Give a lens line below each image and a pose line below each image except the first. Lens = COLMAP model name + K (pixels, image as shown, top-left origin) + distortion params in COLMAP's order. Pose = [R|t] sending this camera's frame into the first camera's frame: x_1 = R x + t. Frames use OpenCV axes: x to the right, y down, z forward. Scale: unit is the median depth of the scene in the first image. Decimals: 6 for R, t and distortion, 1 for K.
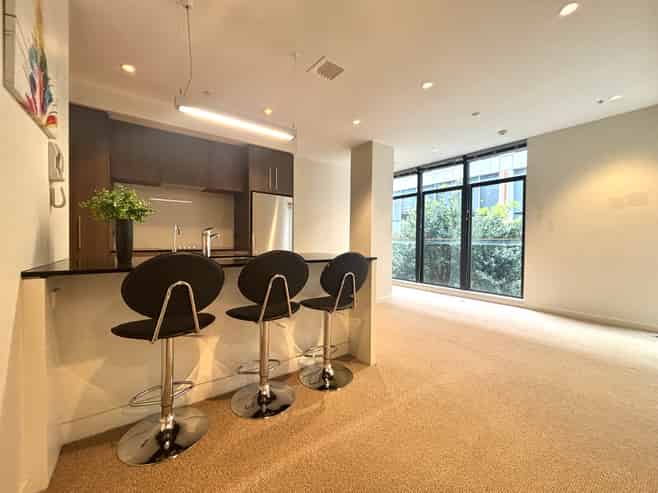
lens RADIAL K [[268.2, 0, 333.6], [0, 268.2, 244.8], [0, 0, 1]] dist [-0.000107, -0.000275]
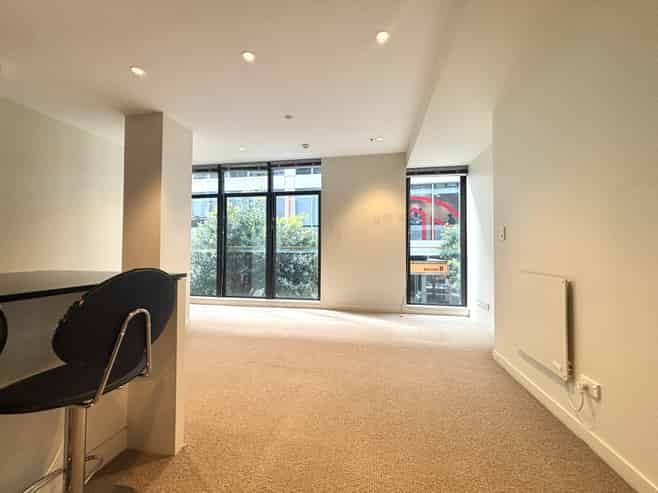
lens RADIAL K [[268.2, 0, 333.6], [0, 268.2, 244.8], [0, 0, 1]] dist [-0.000107, -0.000275]
pose [[0.736446, 0.007401, 0.676456, -0.003448], [0.013778, 0.999569, -0.025936, 0.000529], [-0.676356, 0.028420, 0.736026, 0.109628]]
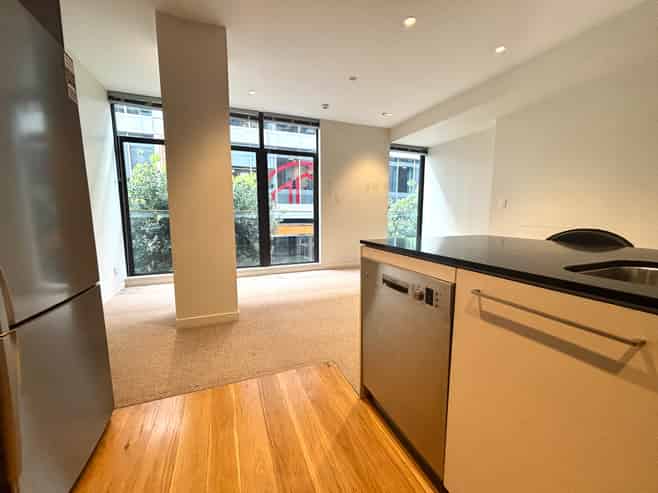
lens RADIAL K [[268.2, 0, 333.6], [0, 268.2, 244.8], [0, 0, 1]] dist [-0.000107, -0.000275]
pose [[0.259231, -0.120026, 0.958328, -0.304859], [0.017308, 0.992666, 0.119645, -0.009427], [-0.965660, -0.014429, 0.259408, 0.506291]]
